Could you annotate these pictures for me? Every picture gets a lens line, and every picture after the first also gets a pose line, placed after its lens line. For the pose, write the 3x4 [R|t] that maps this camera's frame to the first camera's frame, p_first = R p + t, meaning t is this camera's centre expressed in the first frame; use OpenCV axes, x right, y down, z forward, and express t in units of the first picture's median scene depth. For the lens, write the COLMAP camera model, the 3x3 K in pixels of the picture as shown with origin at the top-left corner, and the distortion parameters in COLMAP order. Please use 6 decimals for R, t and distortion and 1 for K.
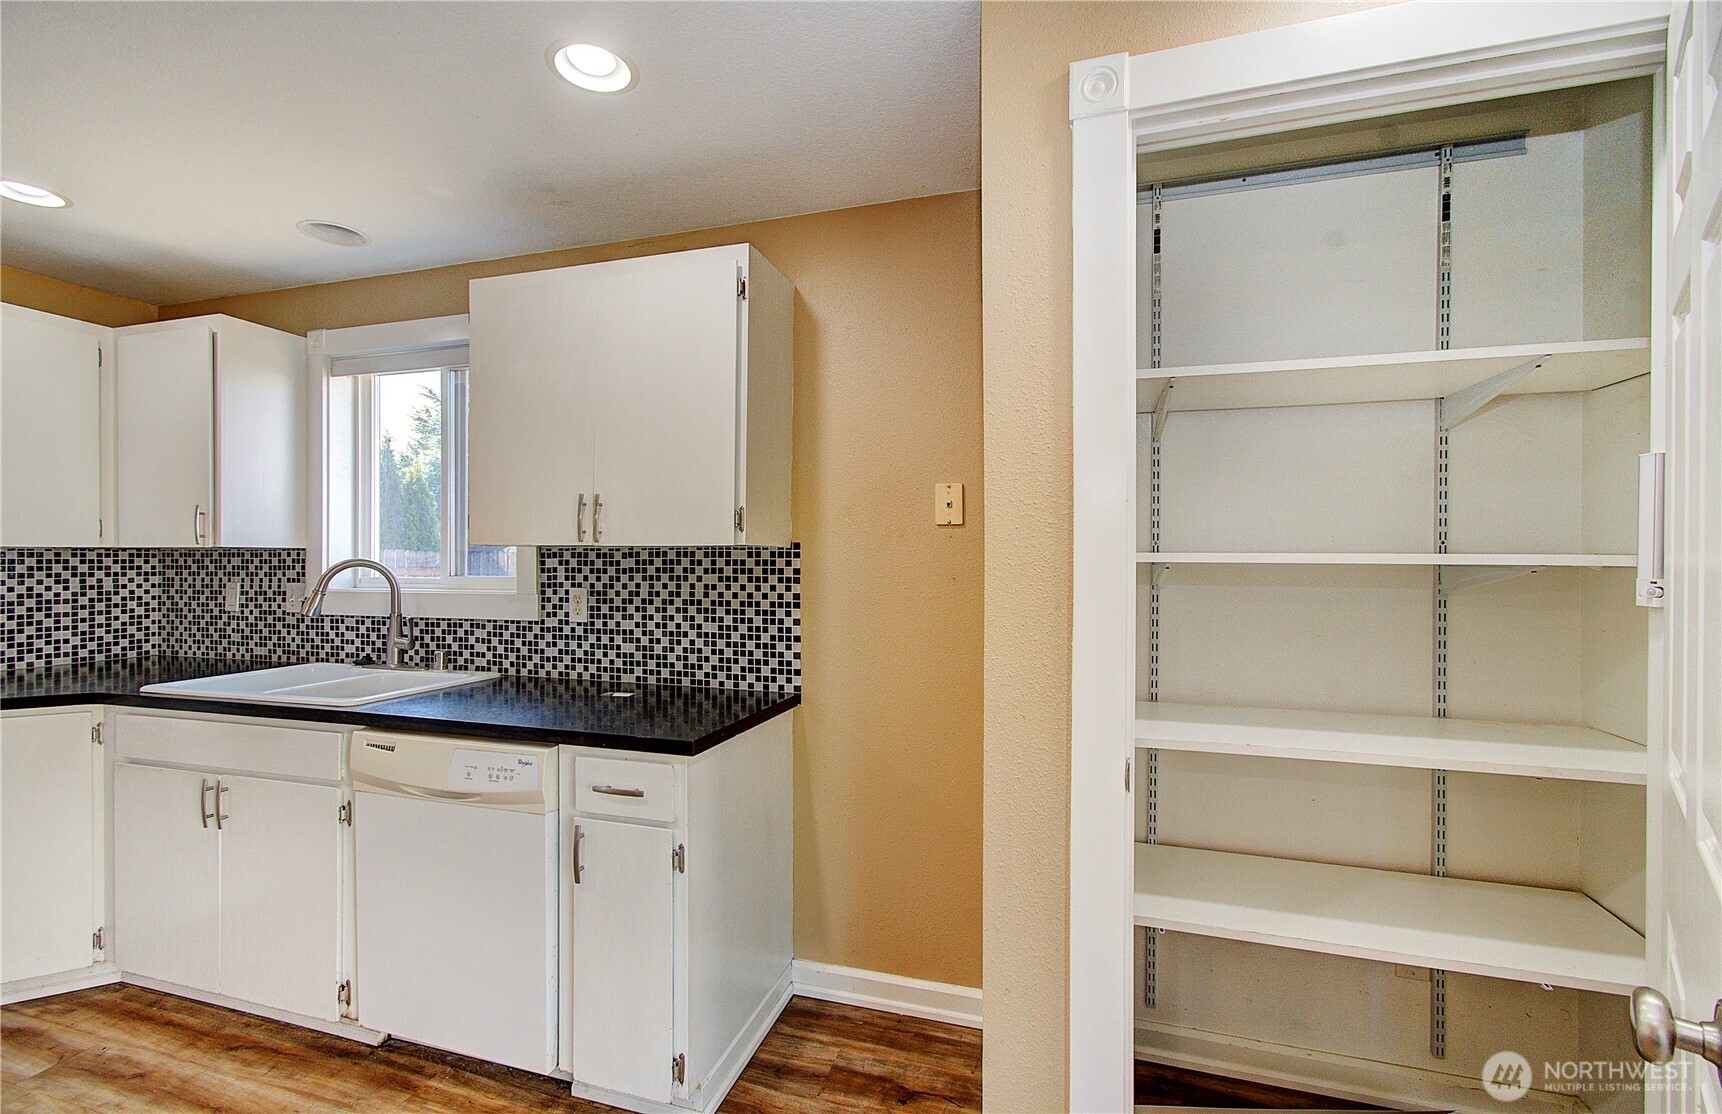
lens RADIAL K [[750.3, 0, 831.1], [0, 750.3, 557.9], [0, 0, 1]] dist [0.001692, 0.005769]
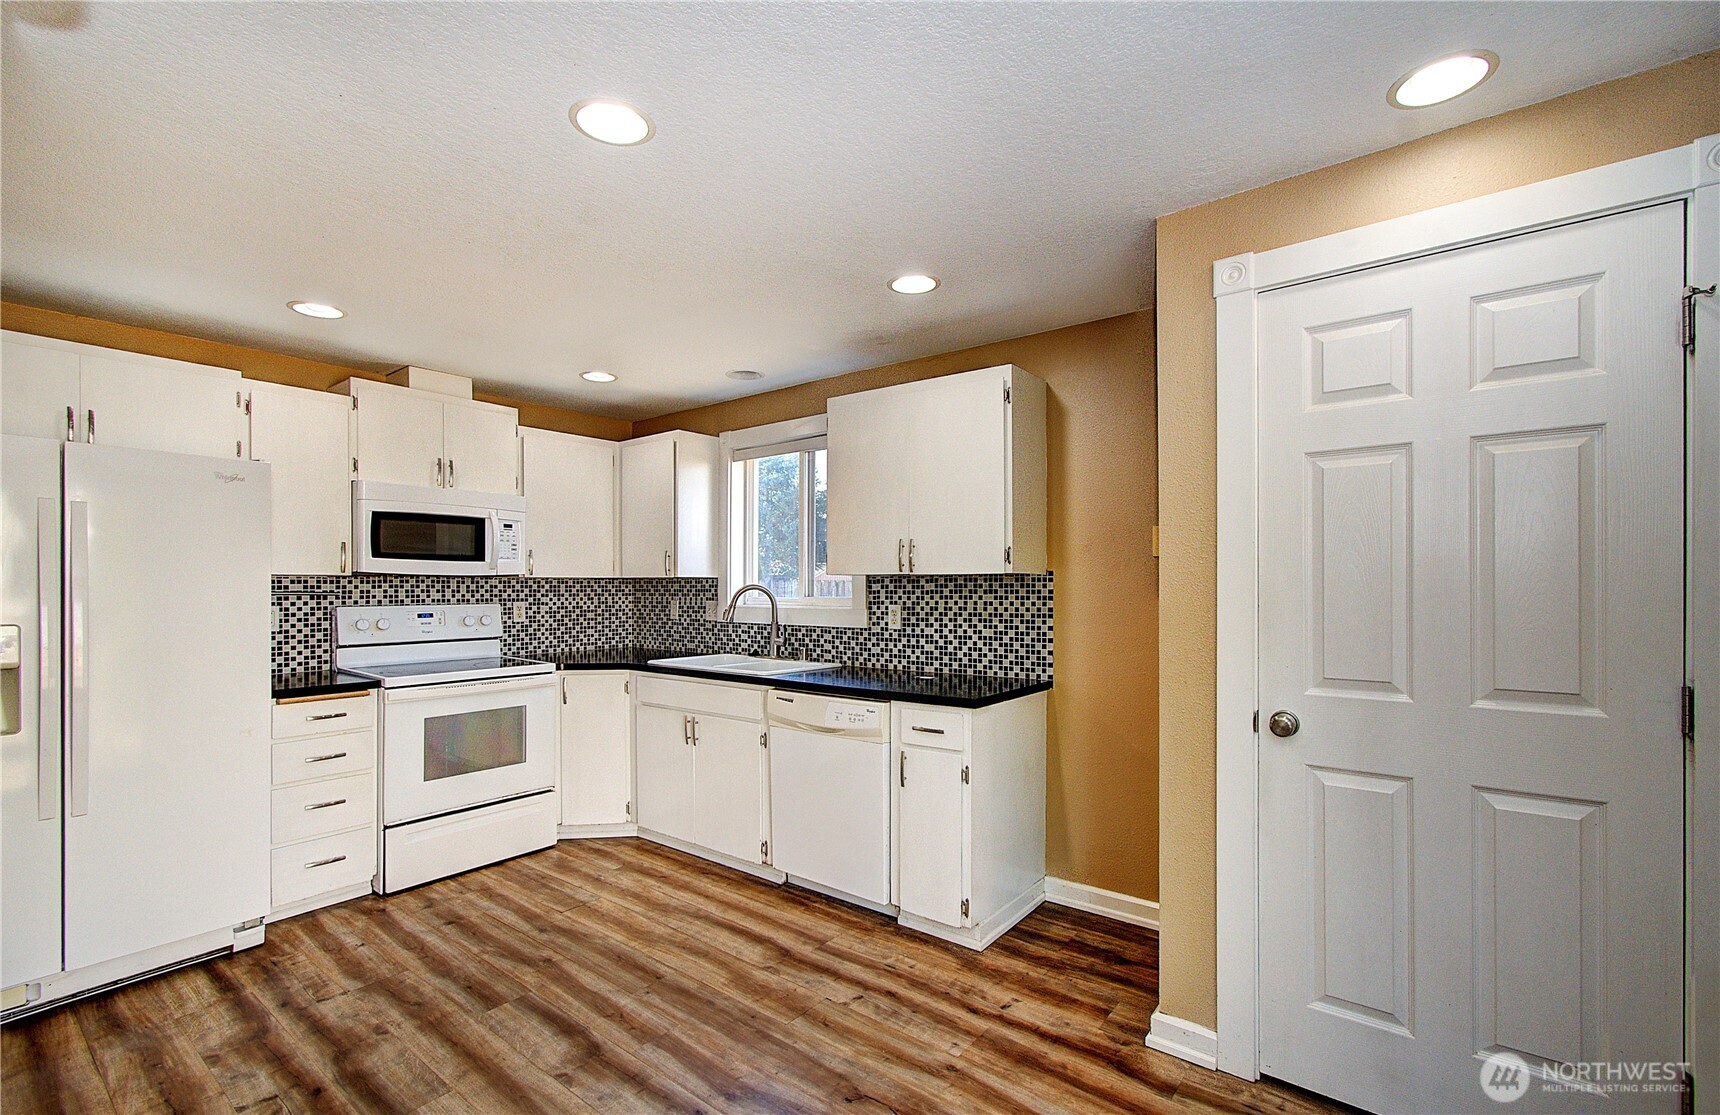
lens RADIAL K [[749.4, 0, 851.3], [0, 749.4, 594.0], [0, 0, 1]] dist [0.001692, 0.005769]
pose [[0.938870, 0.000928, -0.344271, 0.078658], [0.003335, 0.999925, 0.011789, 0.004192], [0.344256, -0.012217, 0.938796, -0.383895]]
